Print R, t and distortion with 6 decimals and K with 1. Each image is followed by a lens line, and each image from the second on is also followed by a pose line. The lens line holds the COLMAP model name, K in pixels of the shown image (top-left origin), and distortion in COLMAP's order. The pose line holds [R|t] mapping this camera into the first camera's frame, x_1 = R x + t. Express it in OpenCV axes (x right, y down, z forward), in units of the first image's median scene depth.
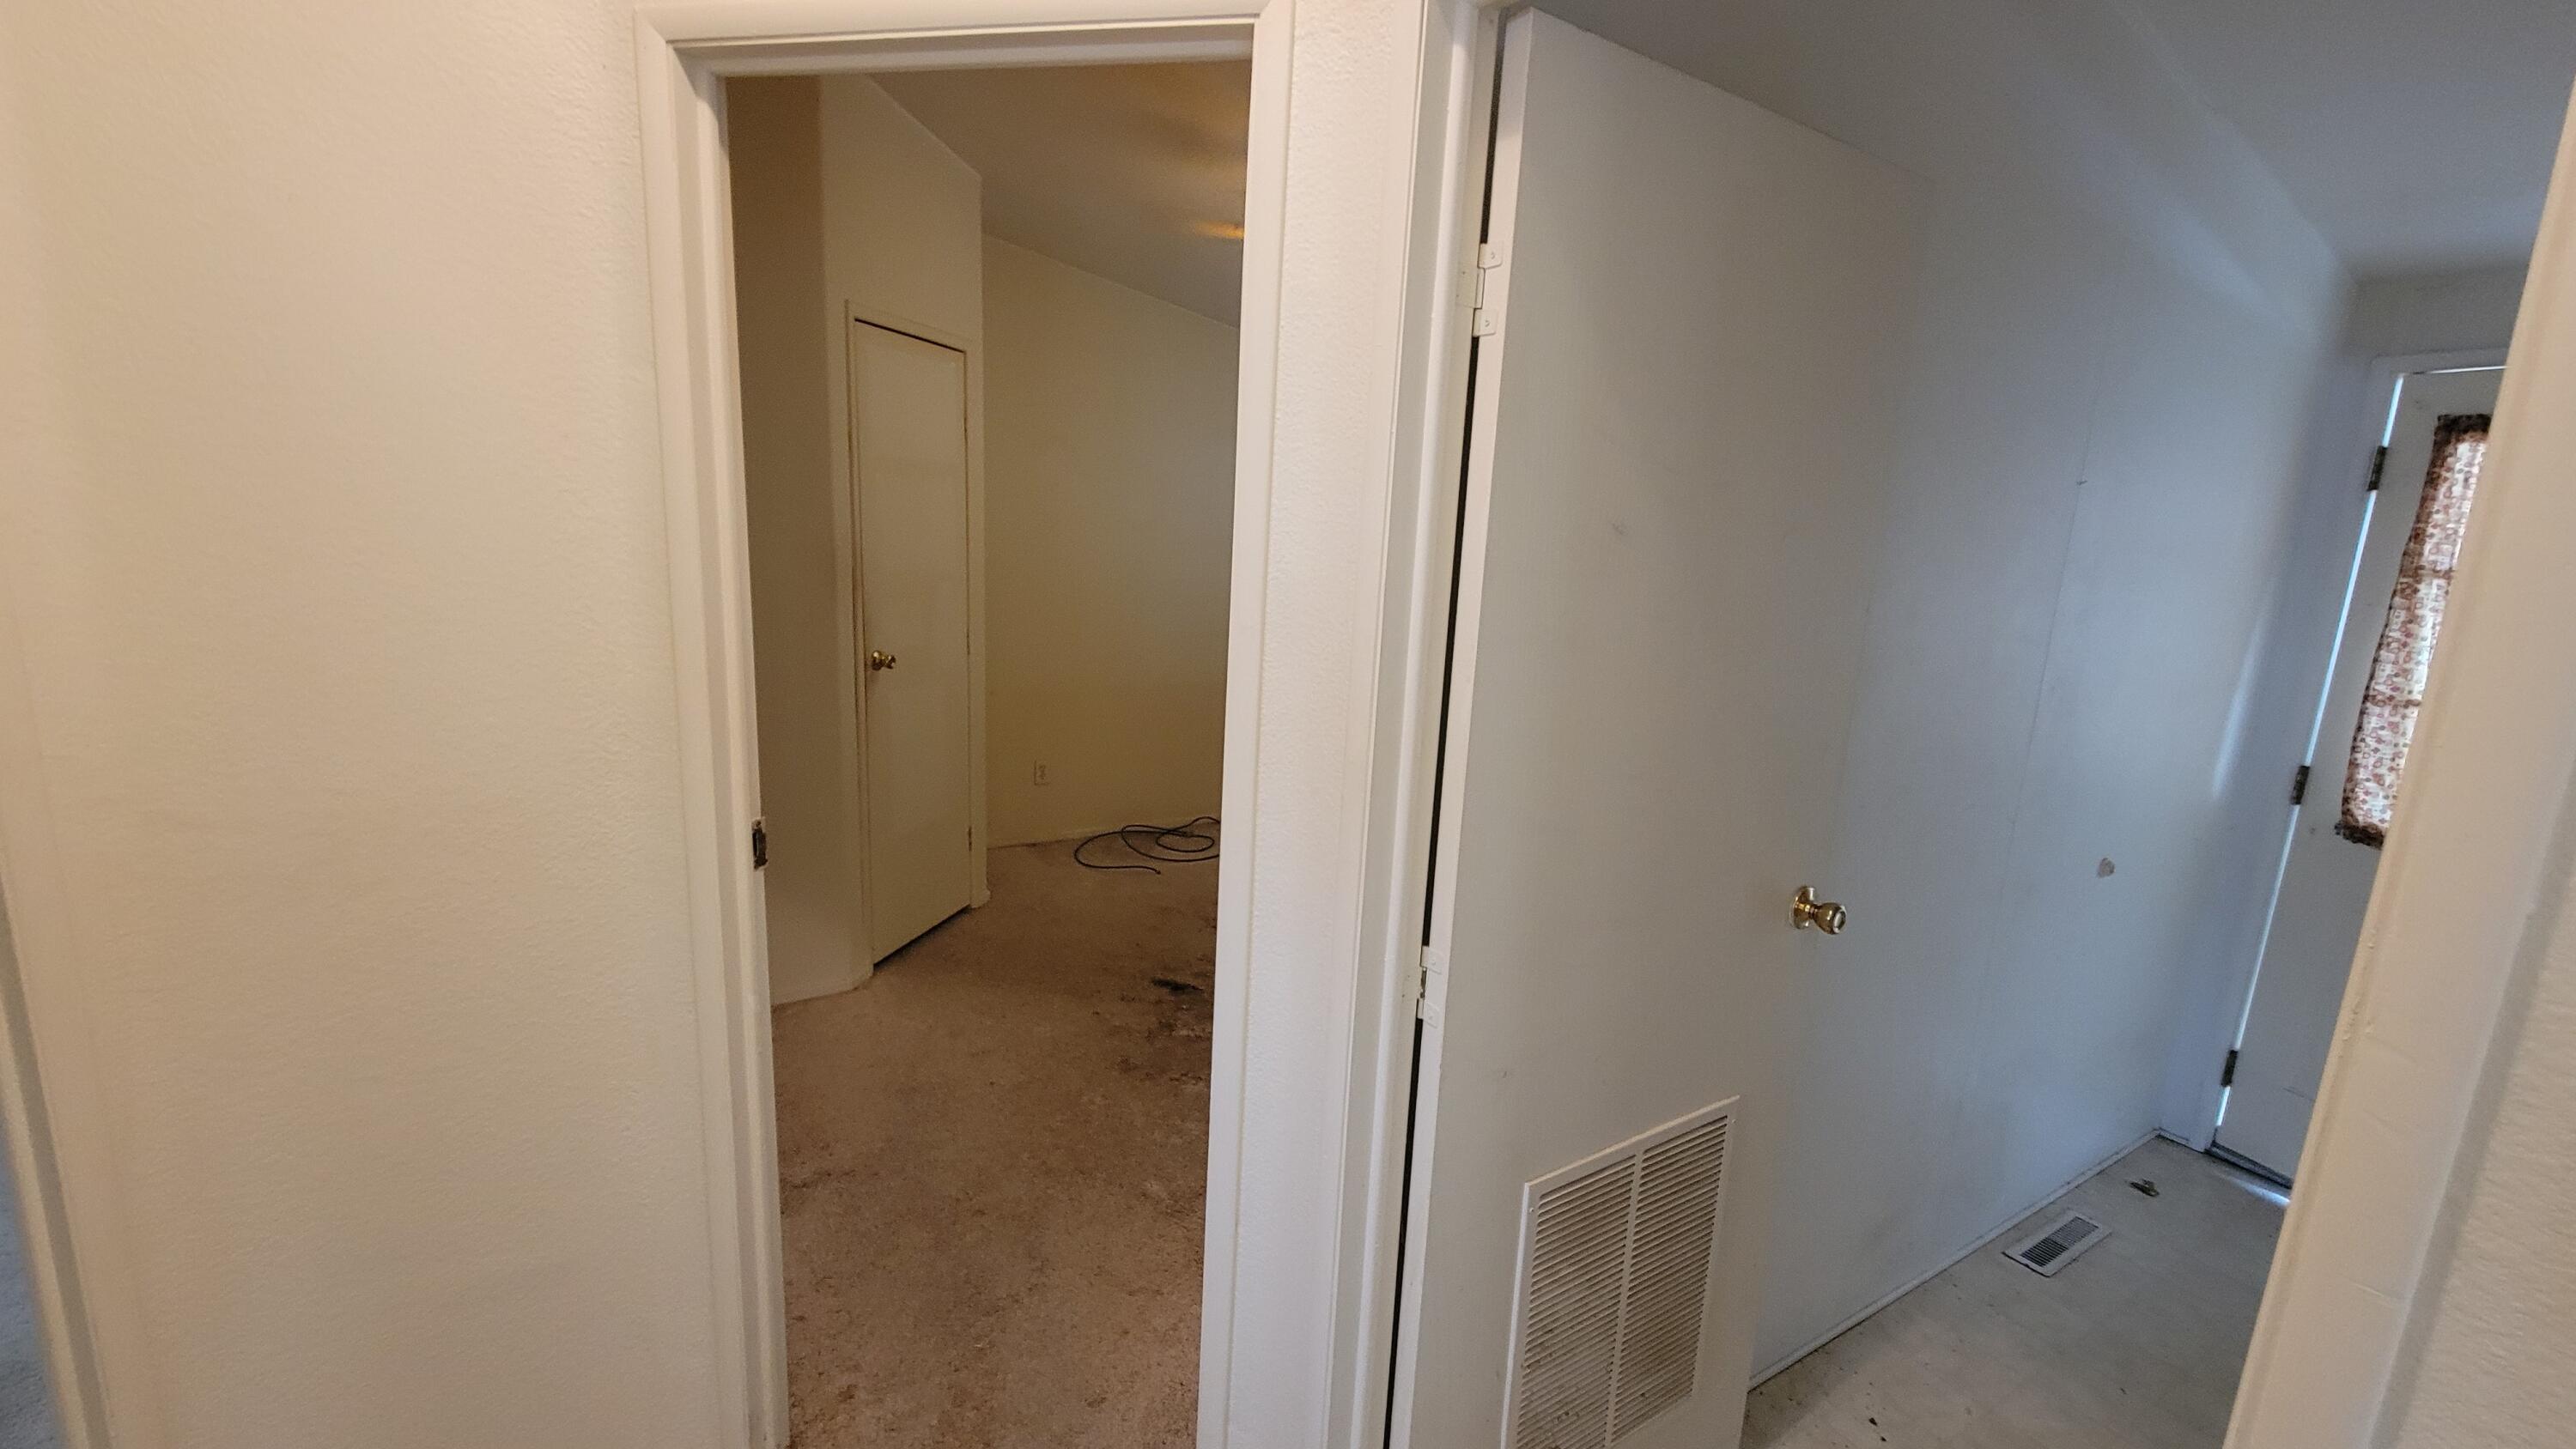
lens RADIAL K [[1065.2, 0, 1291.9], [0, 1065.2, 739.5], [0, 0, 1]] dist [-0.001255, -0.000114]
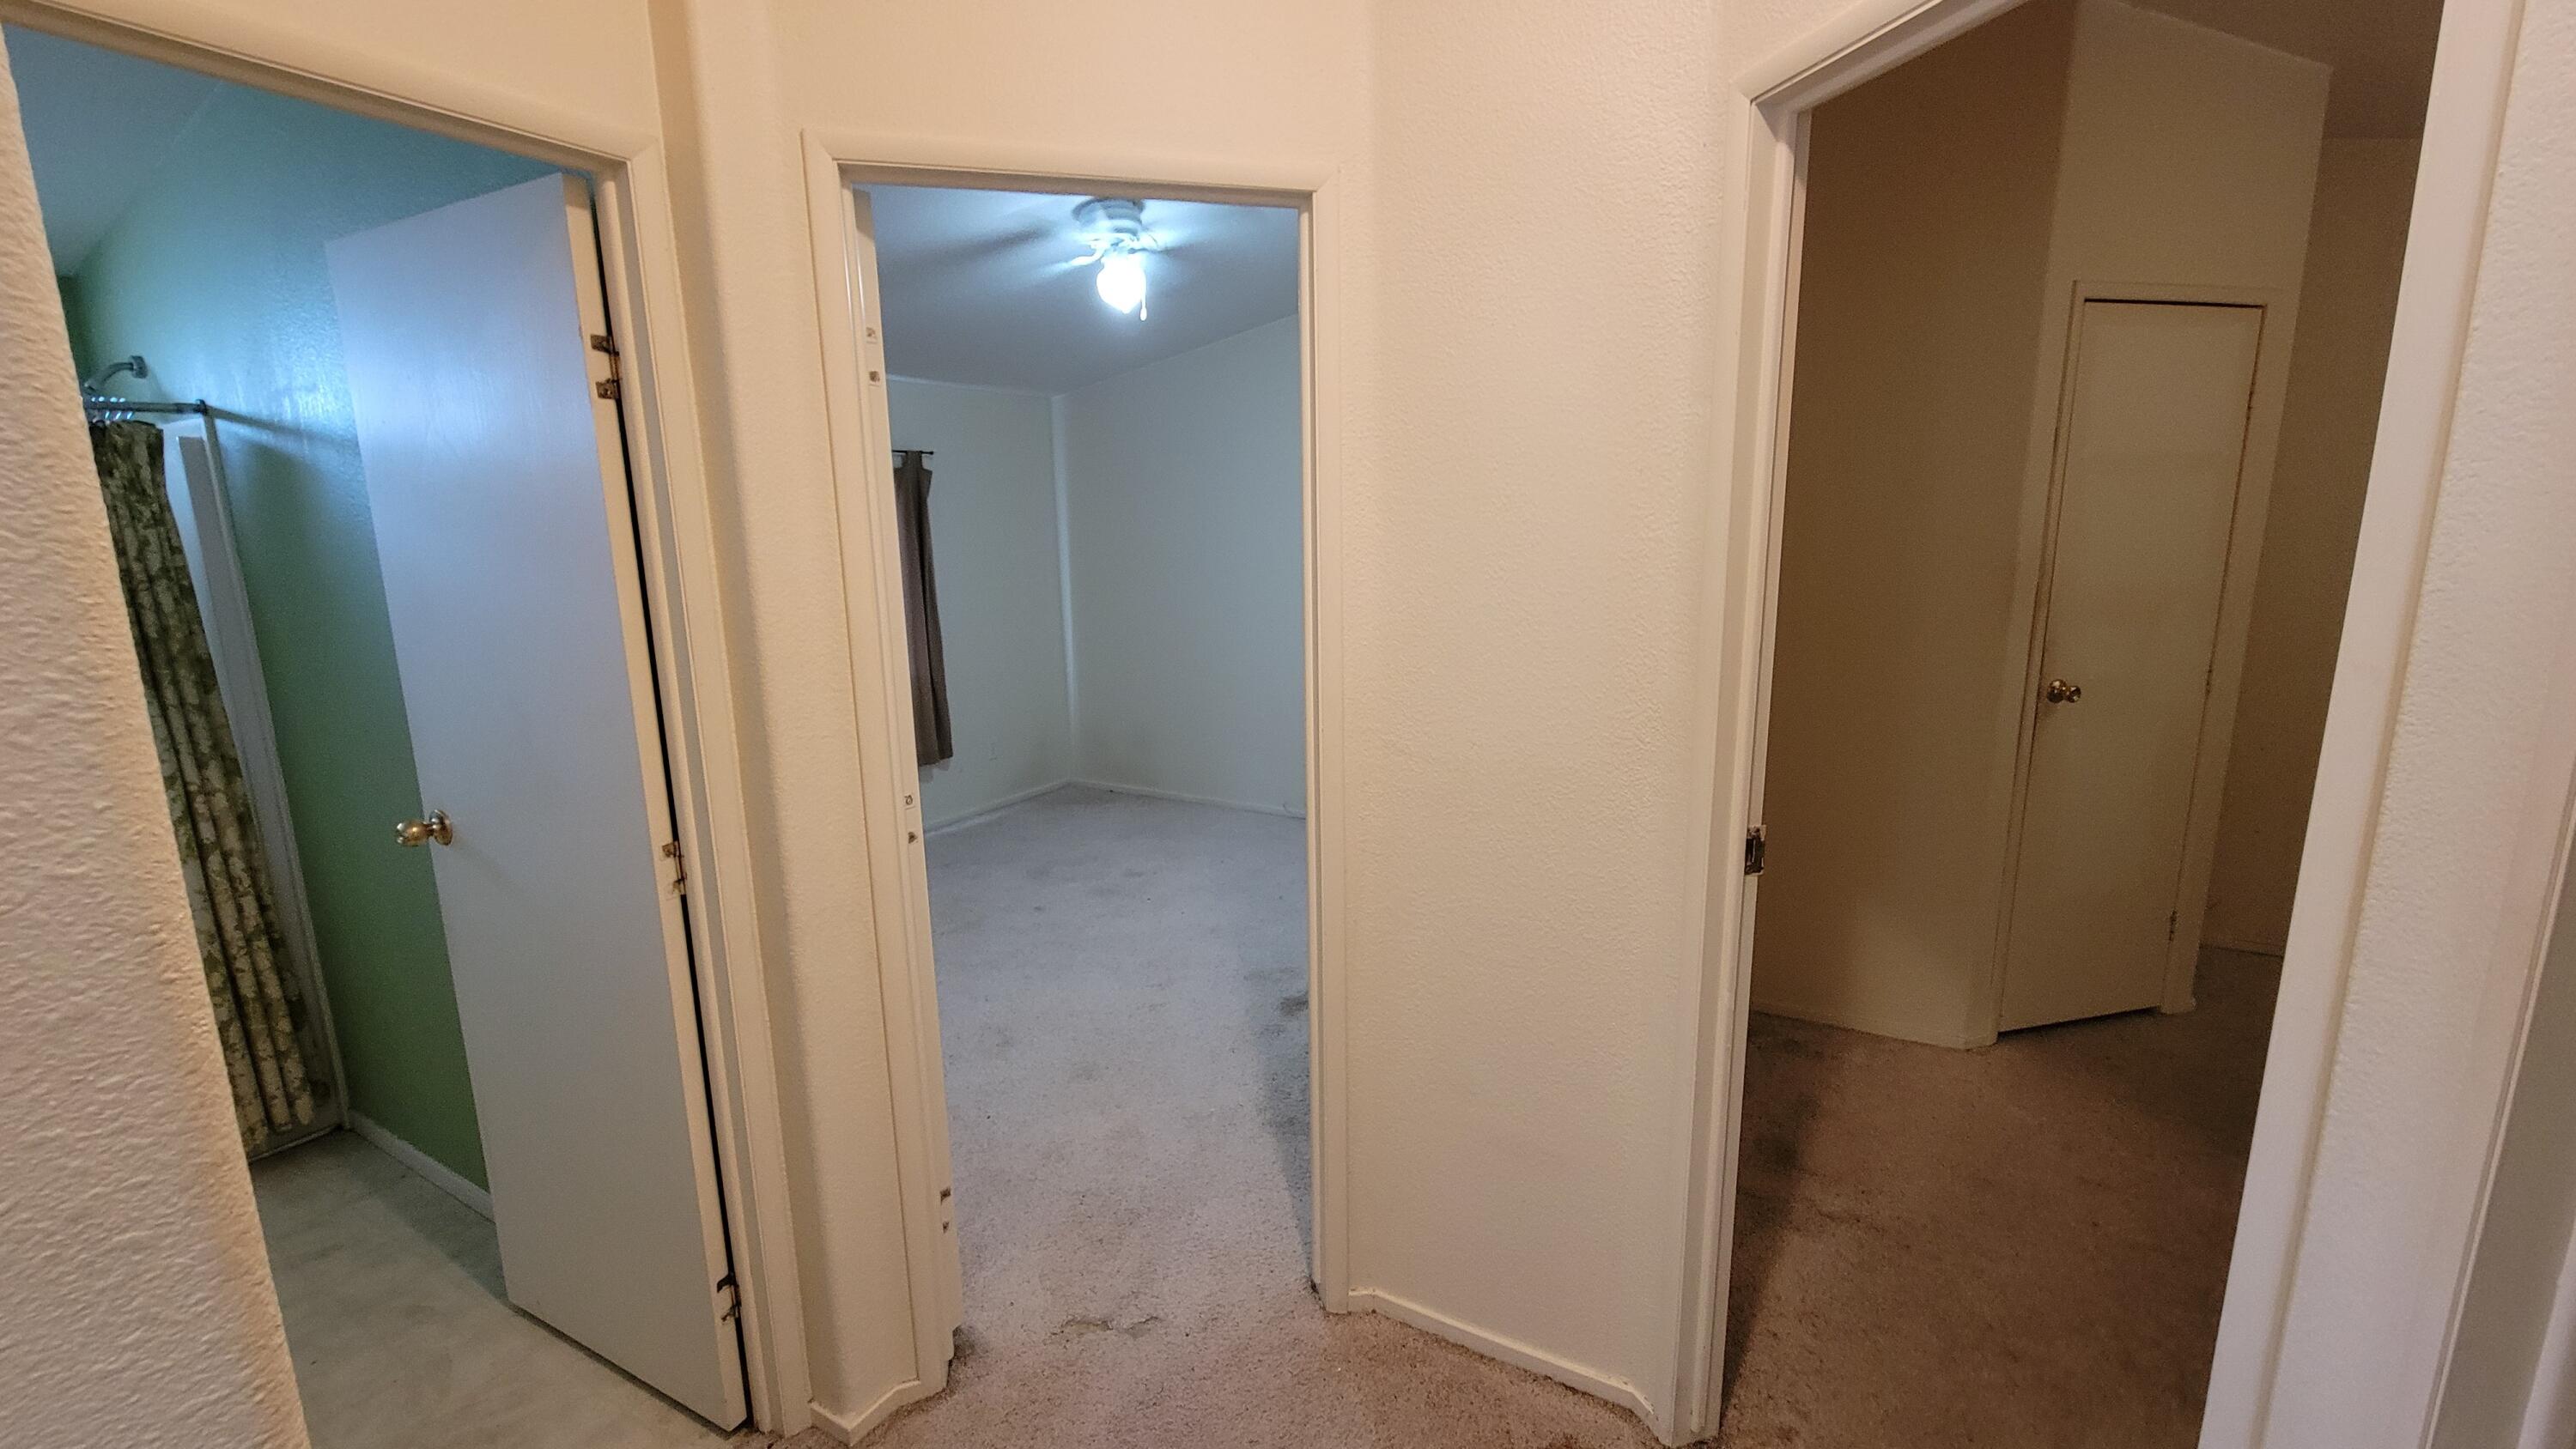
lens RADIAL K [[1057.1, 0, 1287.9], [0, 1057.1, 732.3], [0, 0, 1]] dist [-0.000403, 0.000011]
pose [[0.458508, 0.113030, -0.881473, 0.151106], [-0.135337, 0.989191, 0.056445, -0.008735], [0.878325, 0.093415, 0.468849, 0.092337]]
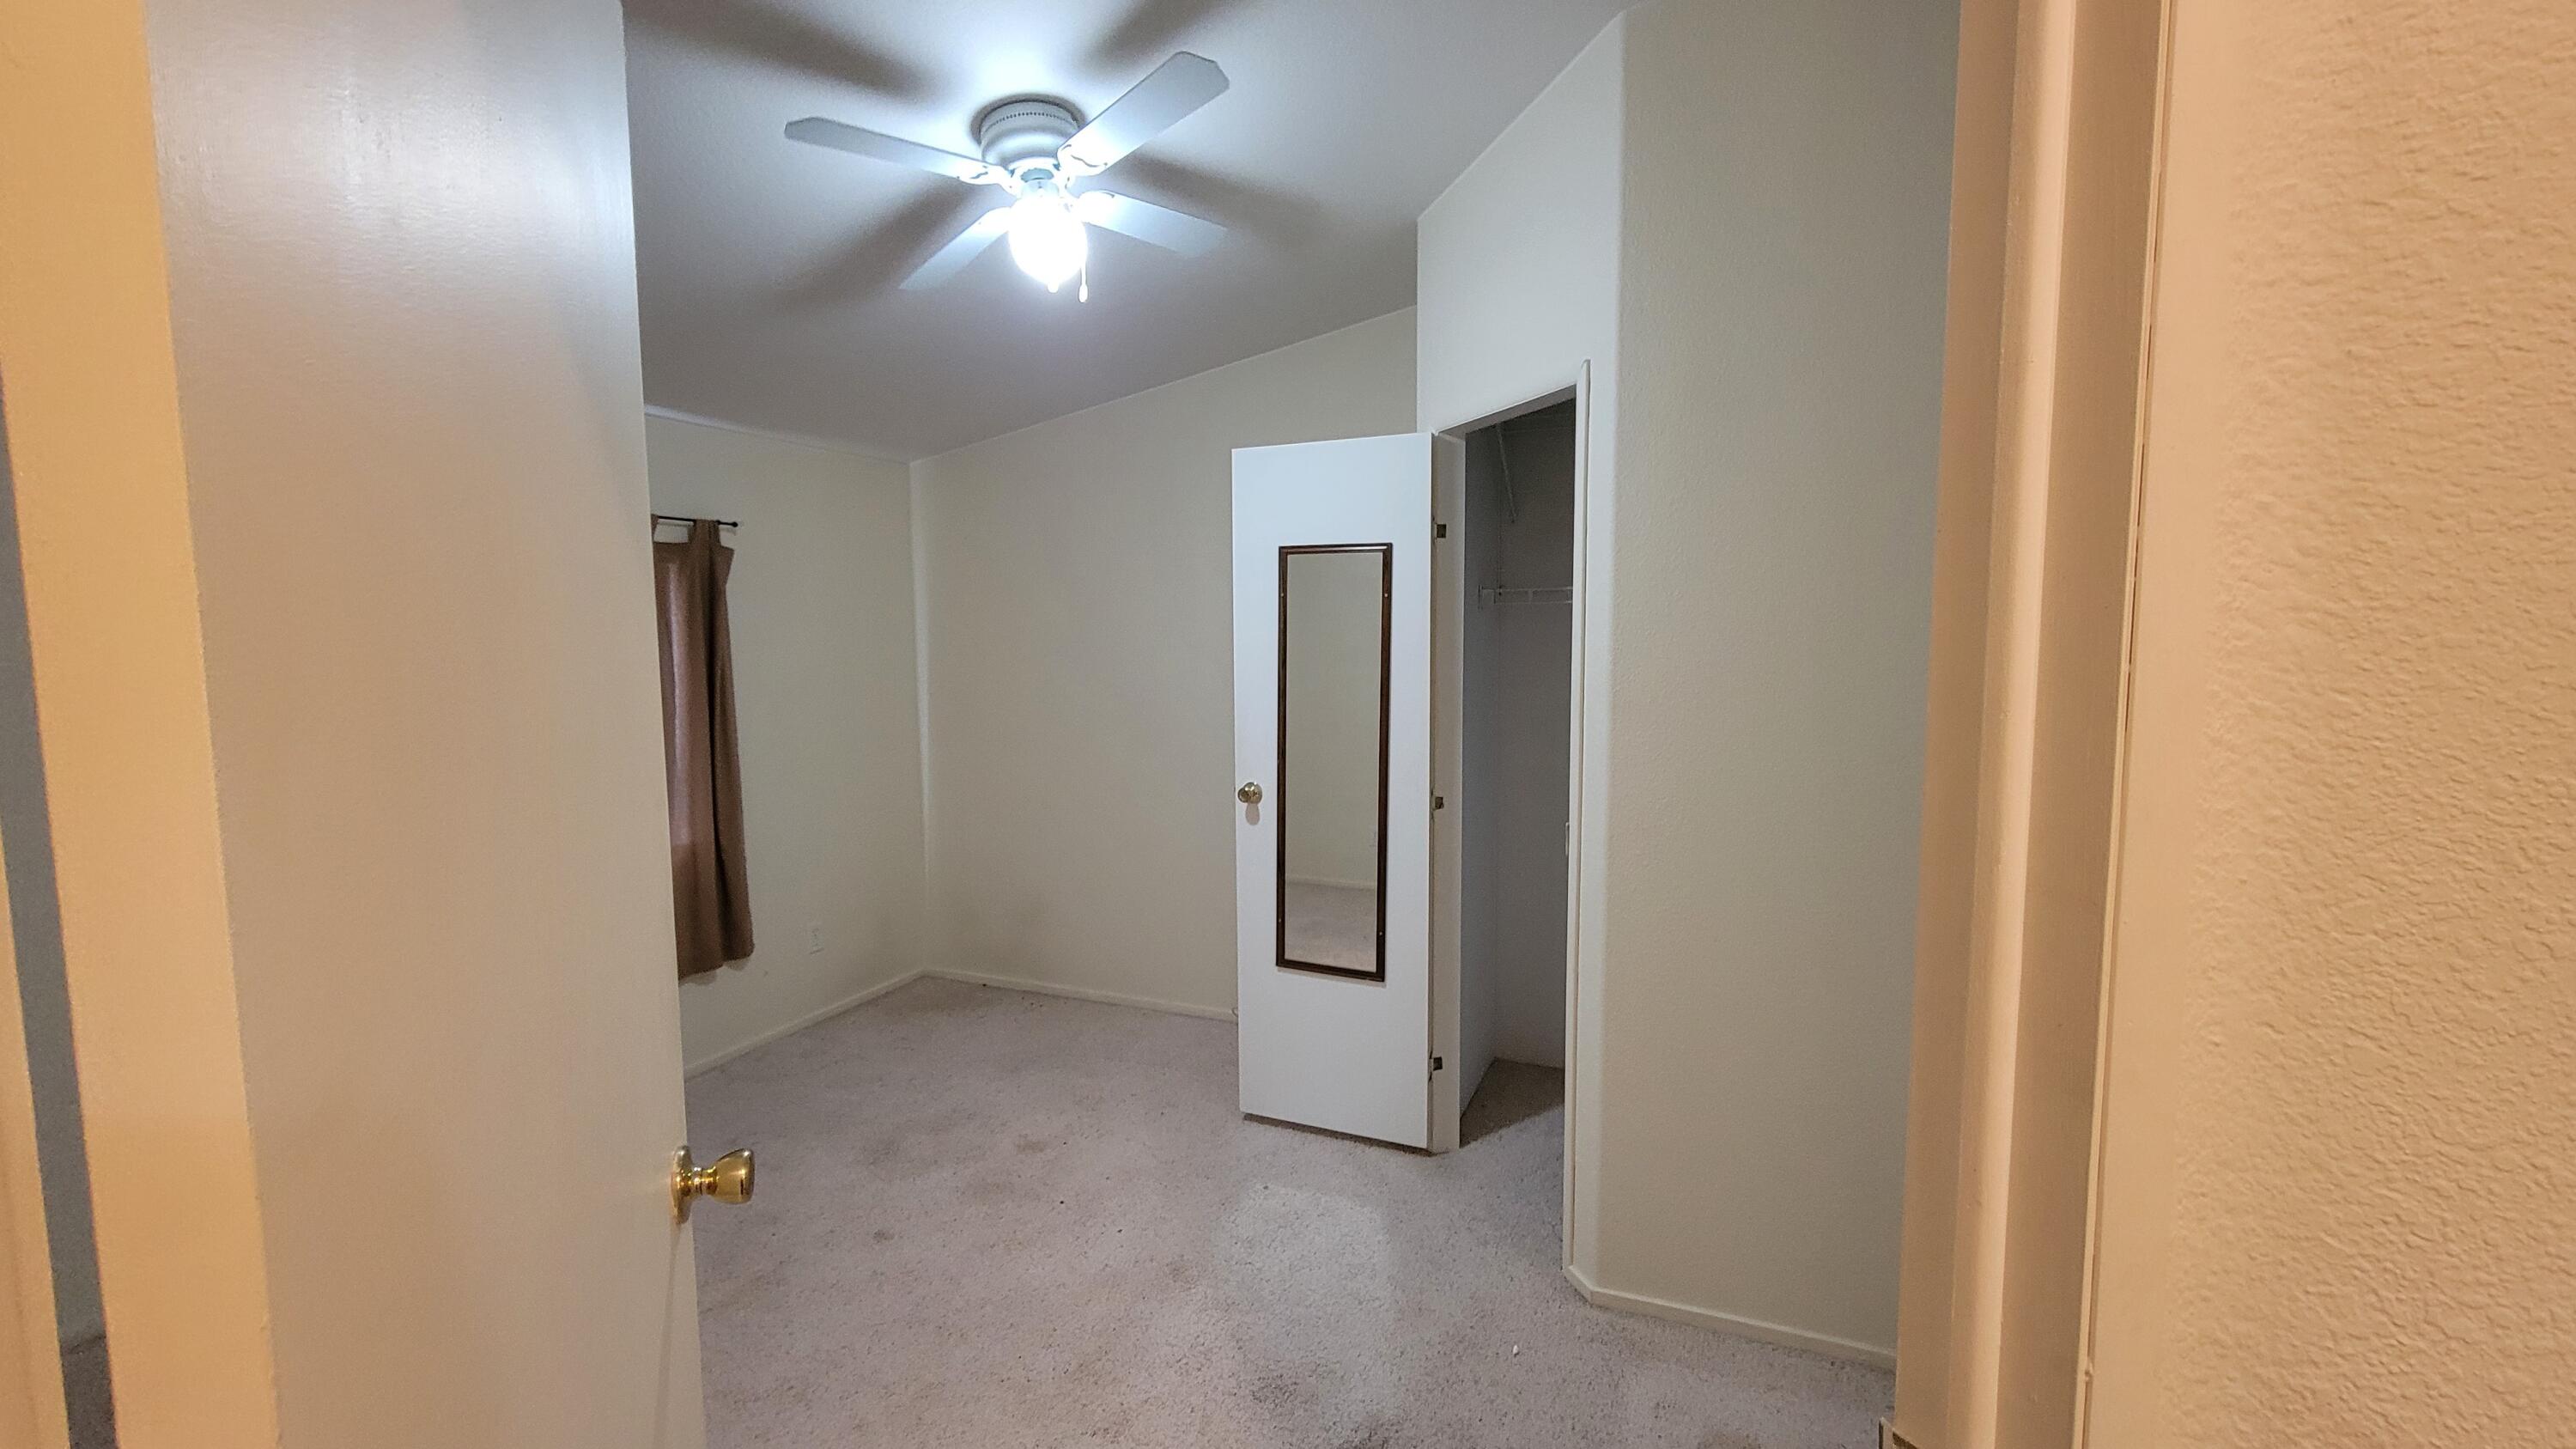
lens RADIAL K [[1057.5, 0, 1287.9], [0, 1057.5, 732.3], [0, 0, 1]] dist [-0.000403, 0.000011]
pose [[0.577619, 0.020696, -0.816044, -0.617174], [-0.125163, 0.990103, -0.063483, -0.076109], [0.806654, 0.138808, 0.574492, 0.259724]]
